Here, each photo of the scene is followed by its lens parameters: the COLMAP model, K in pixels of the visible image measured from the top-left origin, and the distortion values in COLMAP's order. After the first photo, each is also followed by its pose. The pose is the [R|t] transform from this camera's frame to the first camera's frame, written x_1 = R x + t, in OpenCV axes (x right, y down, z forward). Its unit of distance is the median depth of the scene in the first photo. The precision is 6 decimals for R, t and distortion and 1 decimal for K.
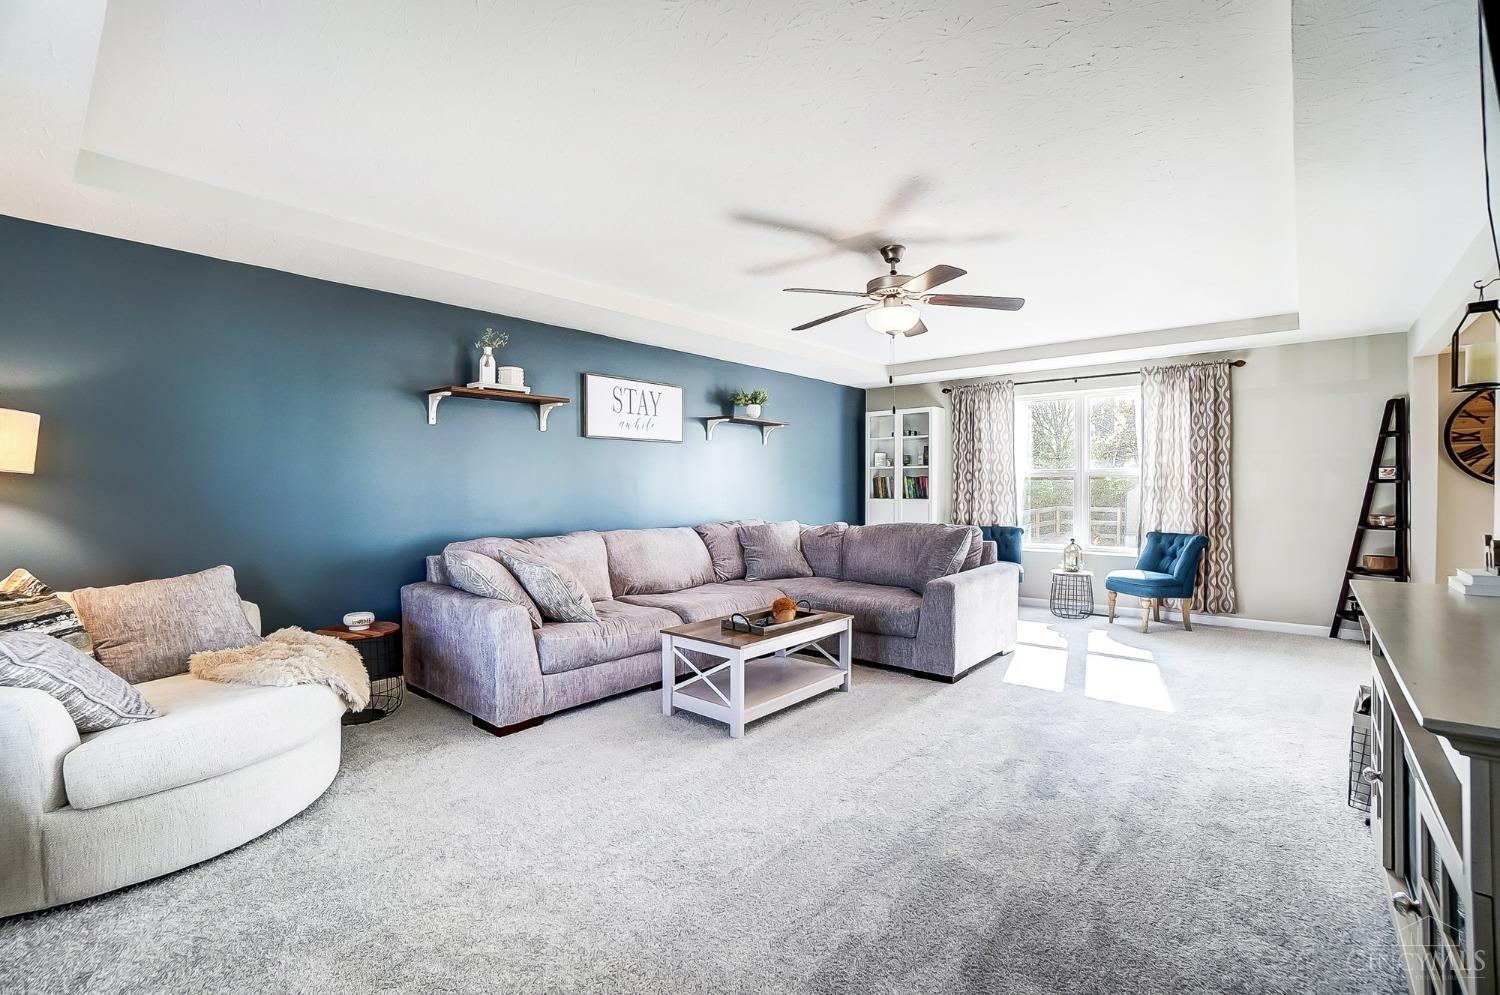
lens RADIAL K [[675.5, 0, 750.0], [0, 675.5, 497.5], [0, 0, 1]] dist [-0.068121, 0.030201]
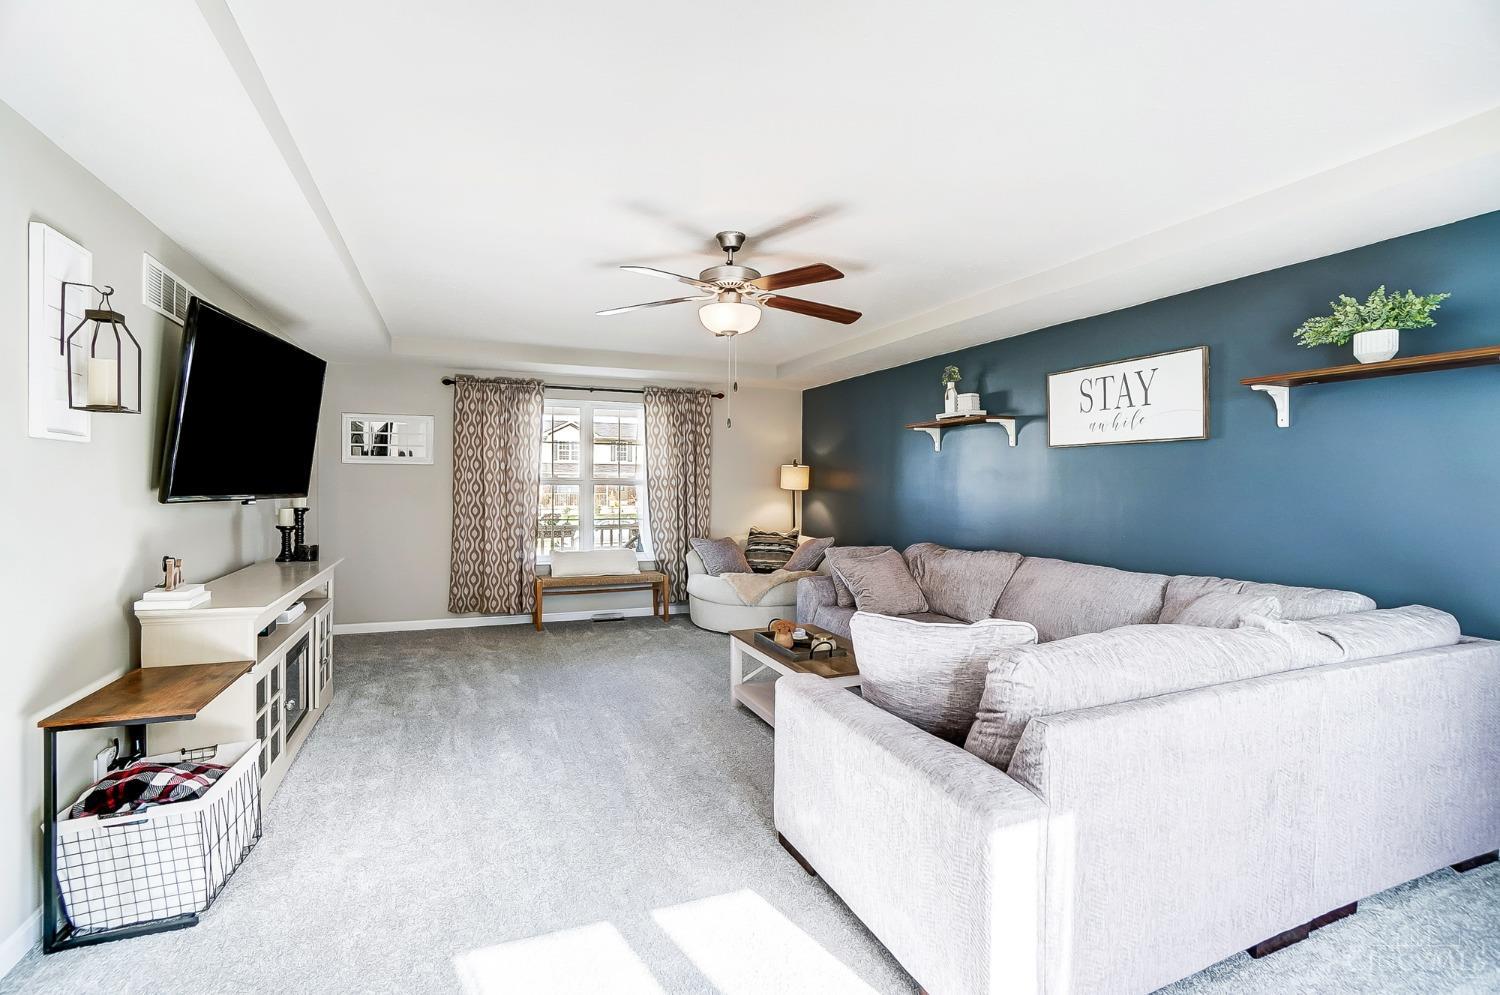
lens RADIAL K [[675.5, 0, 750.0], [0, 675.5, 497.5], [0, 0, 1]] dist [-0.068121, 0.030201]
pose [[-0.473606, 0.019735, -0.880516, 0.630500], [-0.016202, 0.999385, 0.031114, -0.040796], [0.880588, 0.029002, -0.472995, 0.949416]]
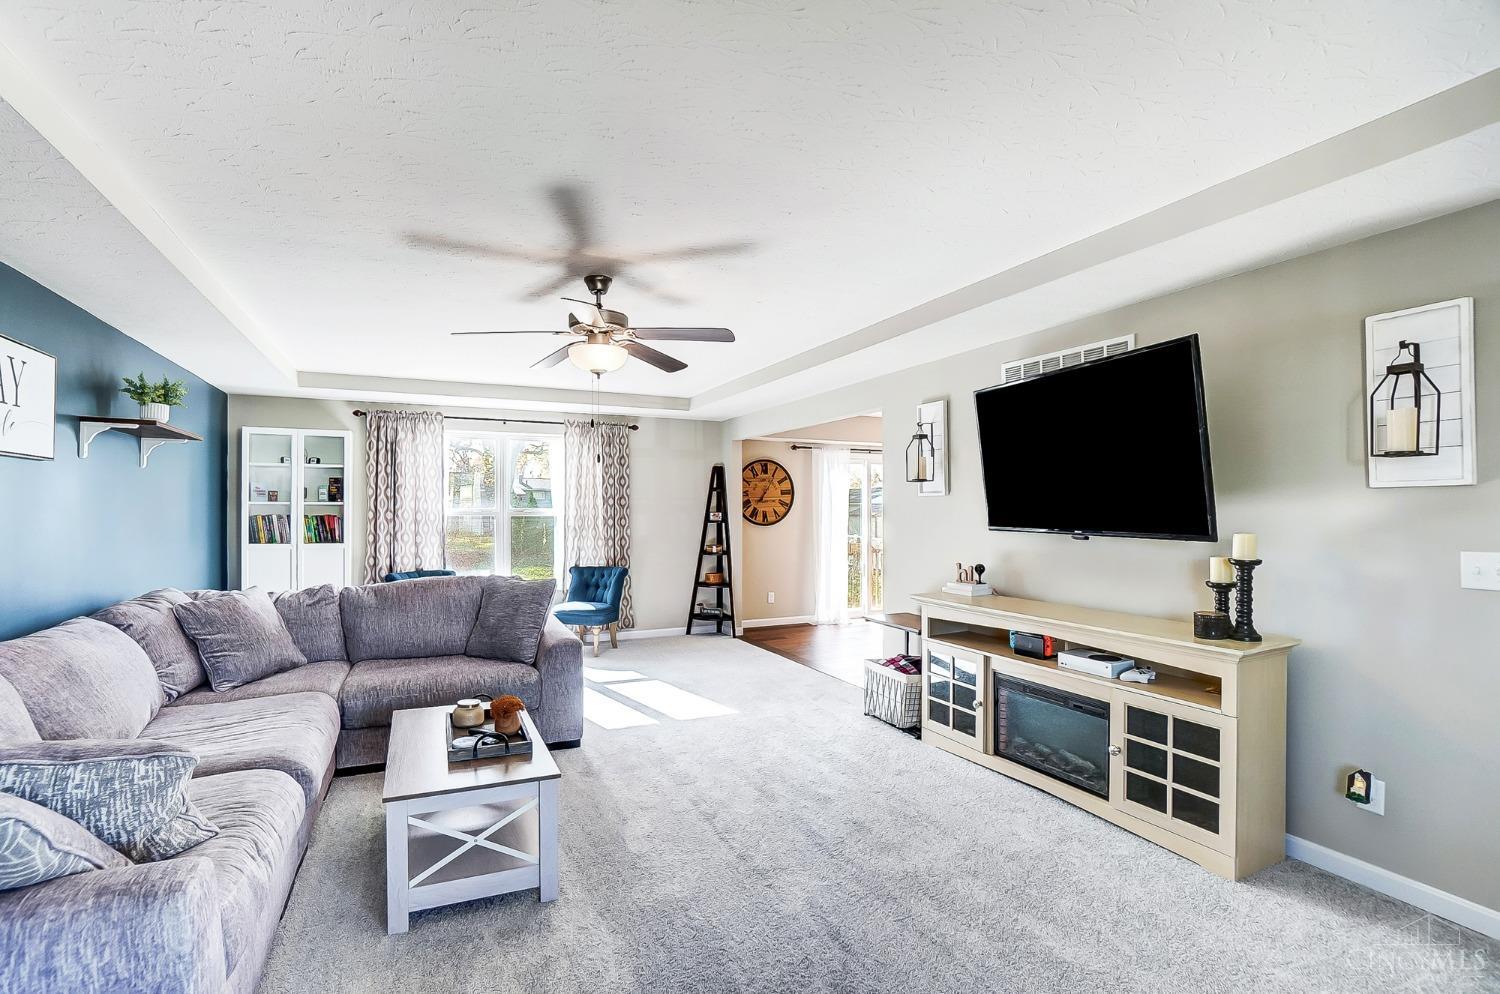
lens RADIAL K [[675.3, 0, 721.9], [0, 675.3, 507.4], [0, 0, 1]] dist [-0.070837, 0.028742]
pose [[0.415653, 0.007801, 0.909490, -0.352169], [0.009690, 0.999868, -0.013005, -0.033213], [-0.909472, 0.014218, 0.415522, 0.313465]]
